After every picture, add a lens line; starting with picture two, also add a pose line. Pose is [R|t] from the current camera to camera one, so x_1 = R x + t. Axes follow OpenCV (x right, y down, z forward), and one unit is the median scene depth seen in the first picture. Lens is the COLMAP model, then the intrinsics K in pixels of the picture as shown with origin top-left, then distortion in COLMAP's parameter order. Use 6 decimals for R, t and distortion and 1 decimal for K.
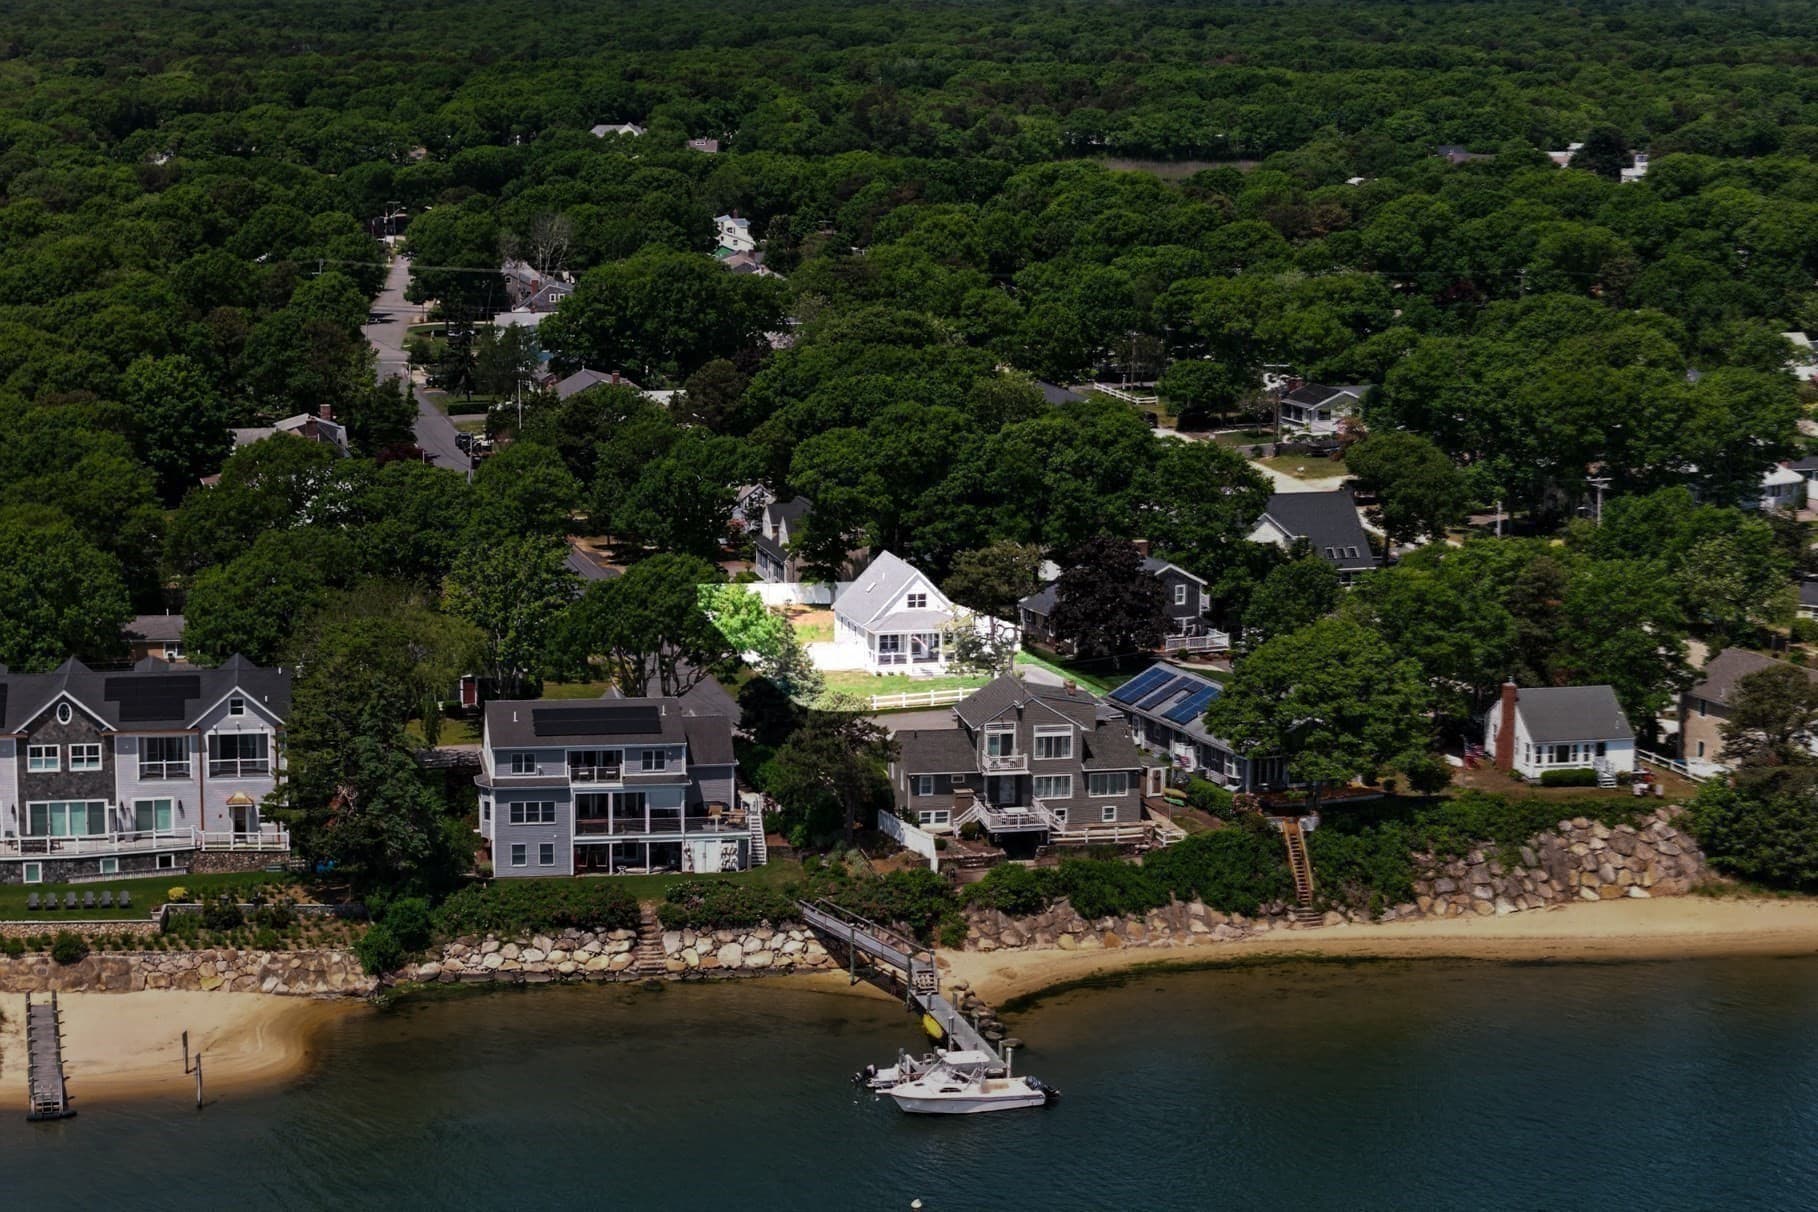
lens RADIAL K [[3654.7, 0, 845.9], [0, 3654.7, 712.6], [0, 0, 1]] dist [-0.370064, 2.353891]
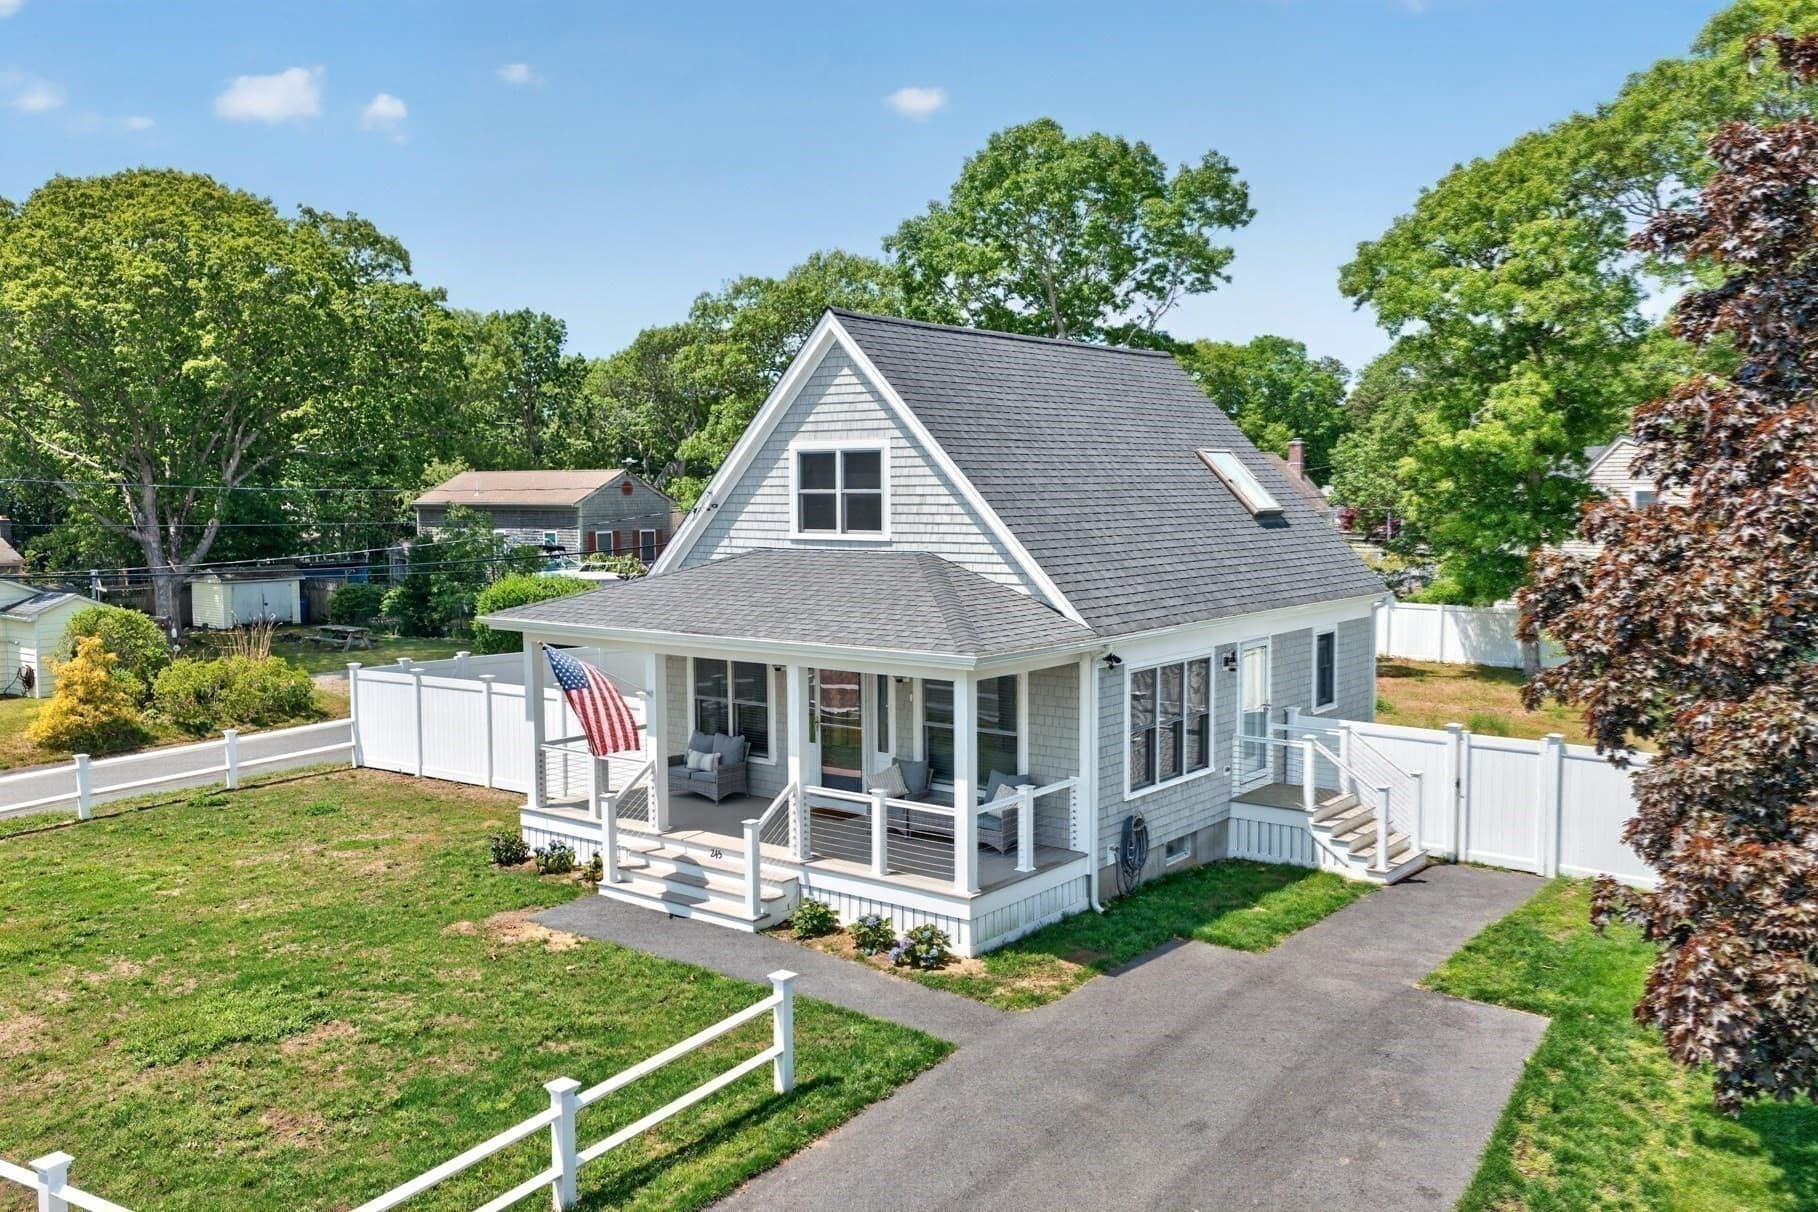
lens RADIAL K [[1492.7, 0, 912.2], [0, 1492.7, 596.8], [0, 0, 1]] dist [0.050309, -0.087023]
pose [[0.607419, 0.056033, -0.792403, 0.096514], [-0.153427, 0.987002, -0.047816, -0.026956], [0.779424, 0.150620, 0.608121, 1.150620]]
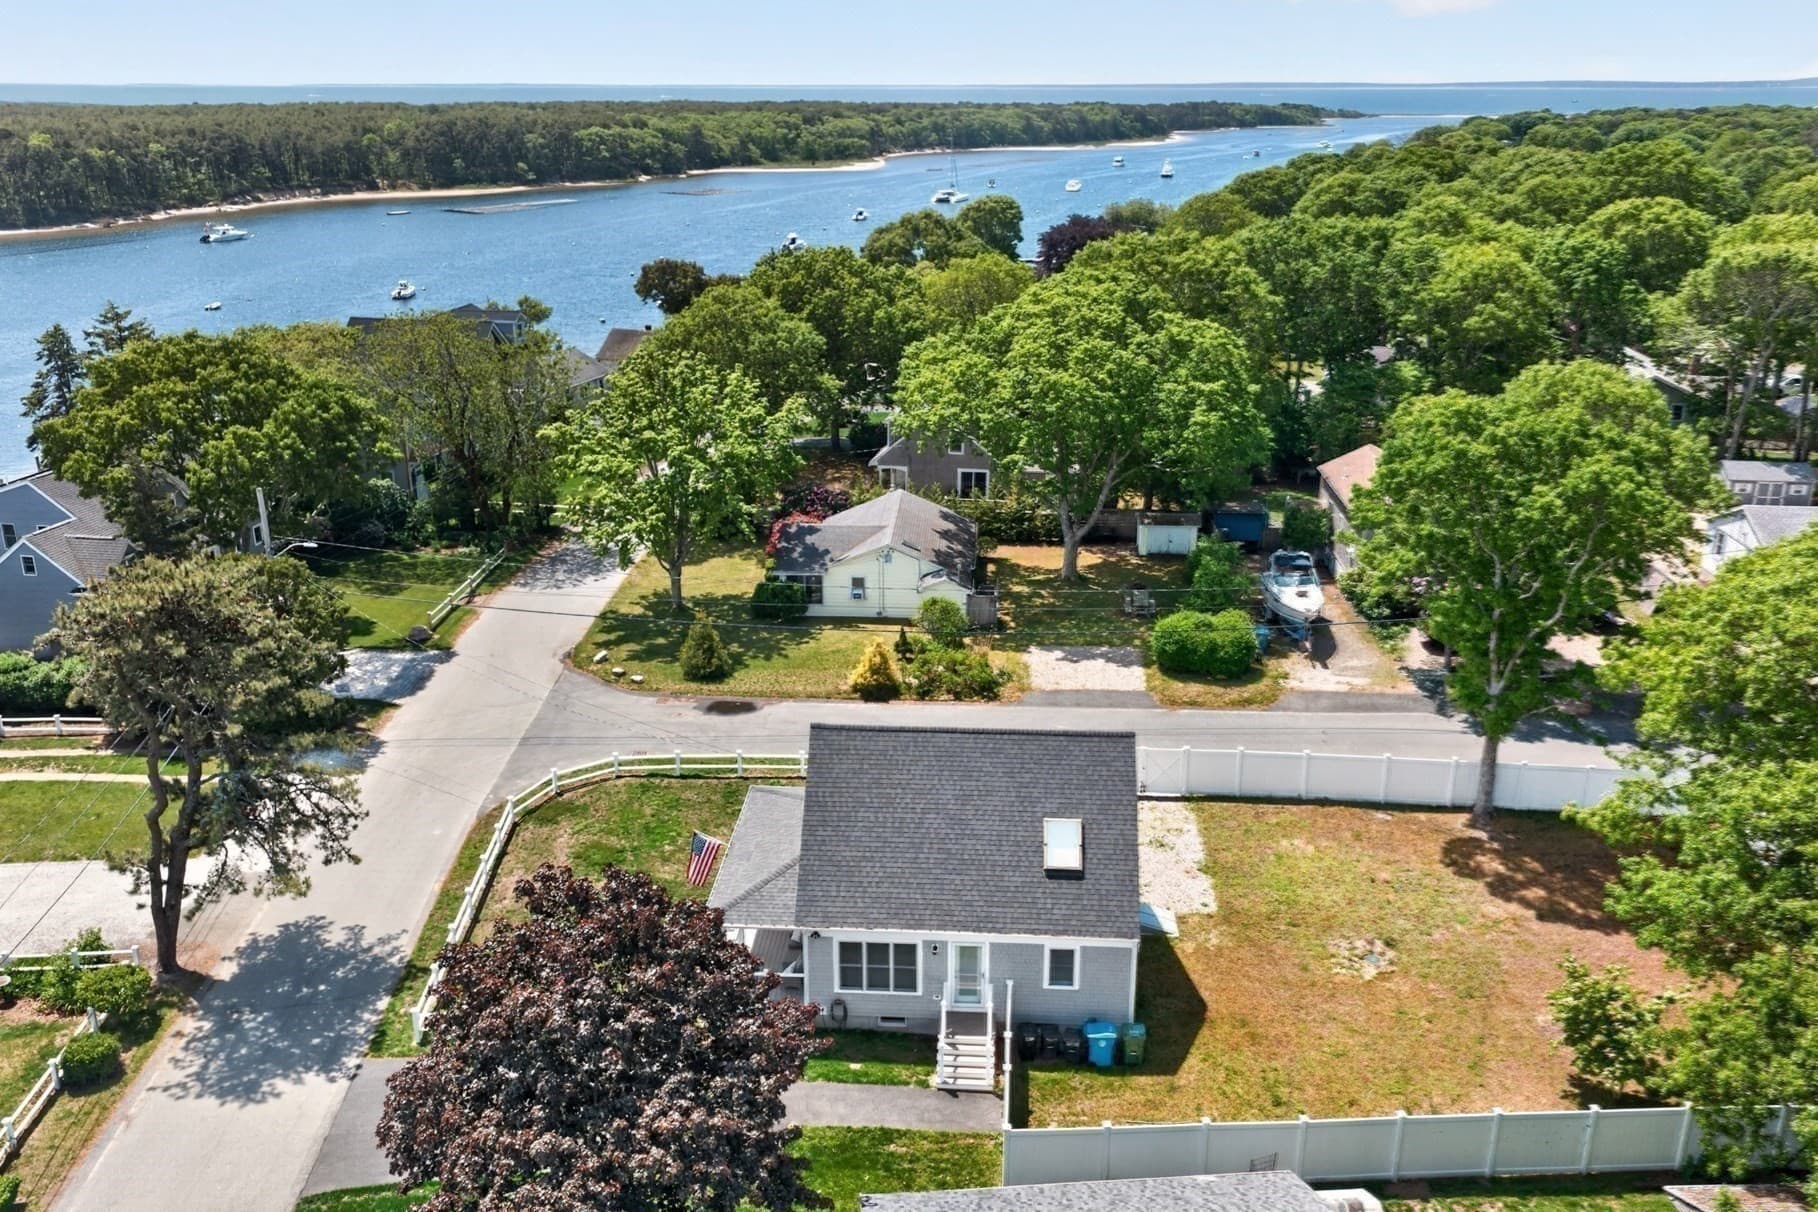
lens RADIAL K [[1481.8, 0, 905.6], [0, 1481.8, 612.6], [0, 0, 1]] dist [0.002221, 0.011729]
pose [[-0.309870, 0.310783, -0.898552, 0.182763], [-0.192318, 0.905045, 0.379351, -0.132362], [0.931125, 0.290357, -0.220677, 1.245440]]
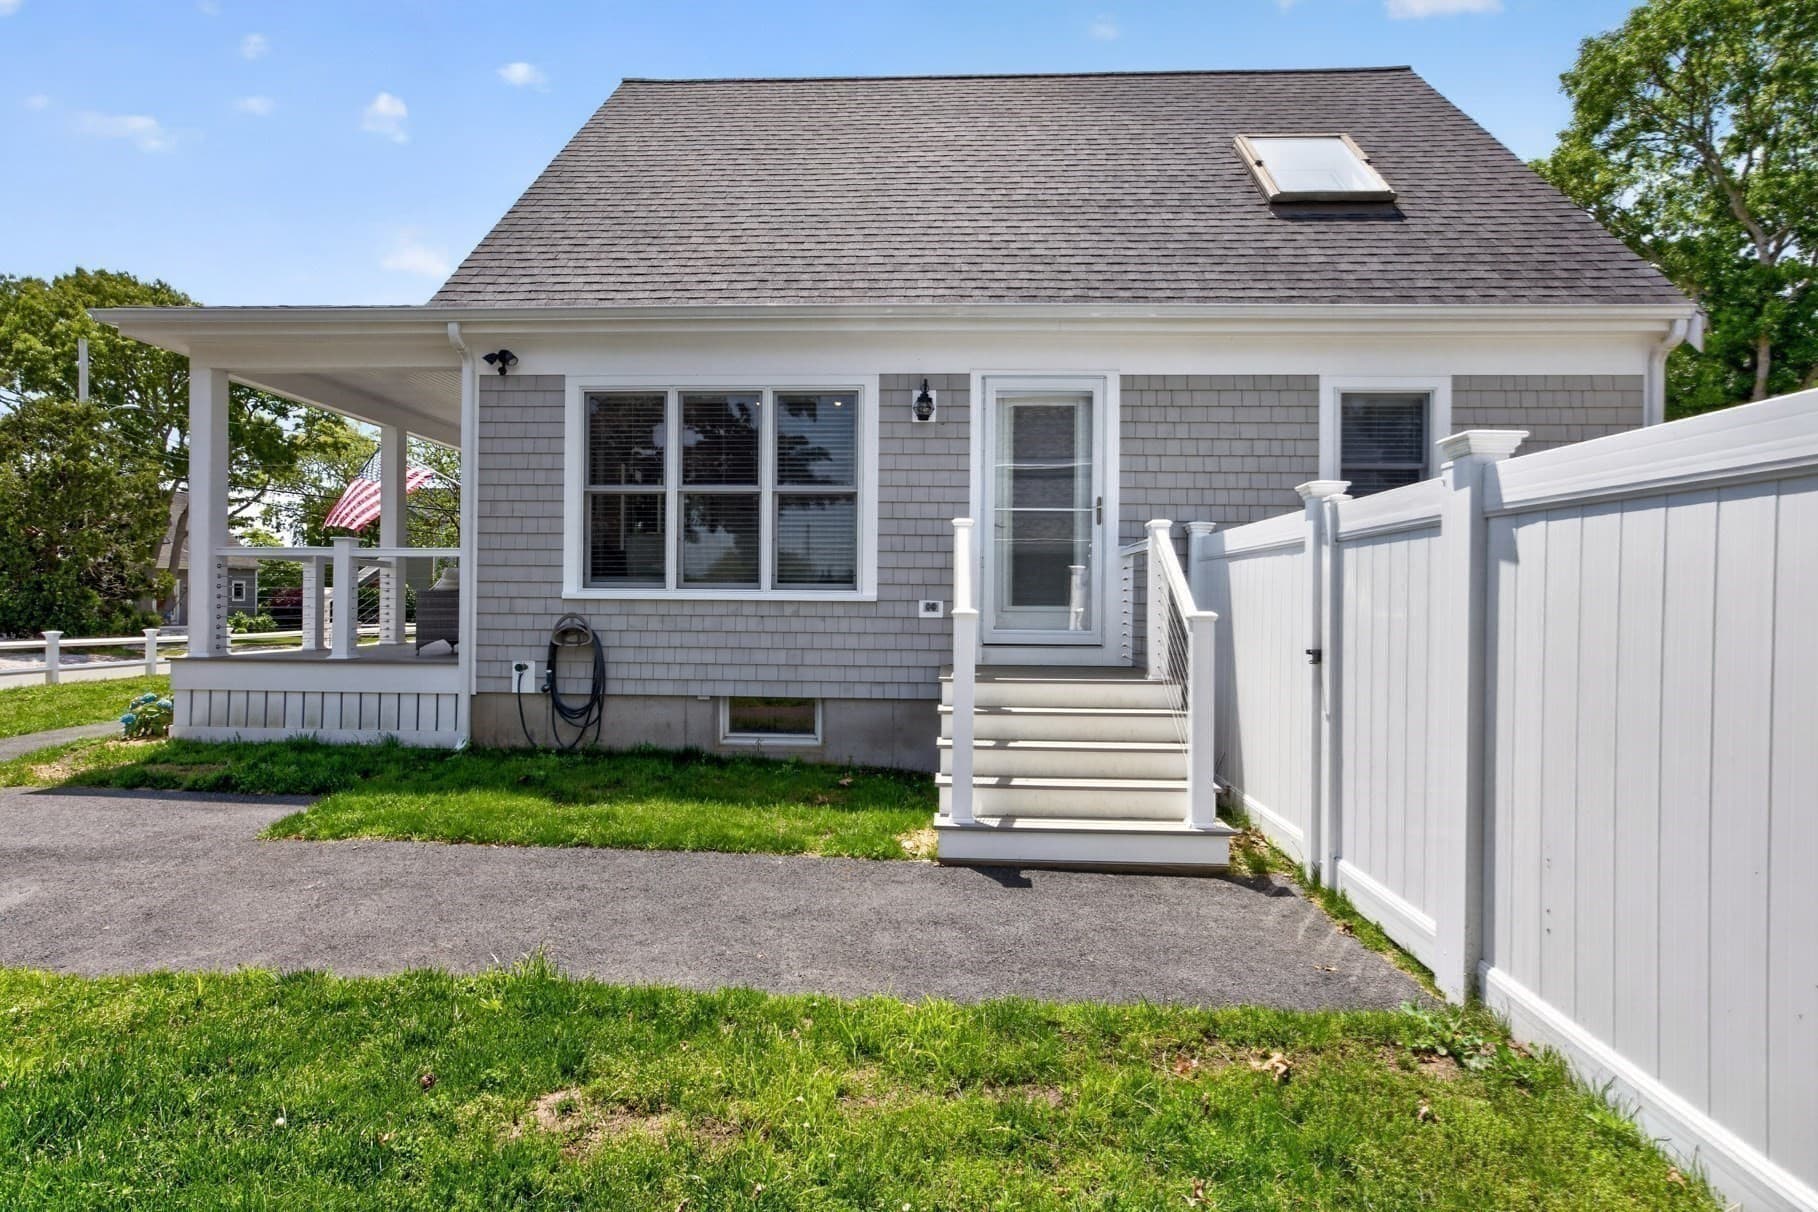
lens RADIAL K [[918.9, 0, 915.7], [0, 918.9, 608.1], [0, 0, 1]] dist [0.000484, 0.000764]
pose [[-0.289261, -0.001000, -0.957250, 0.065497], [-0.201618, 0.977631, 0.059904, -0.025566], [0.935777, 0.210327, -0.282992, 1.231302]]
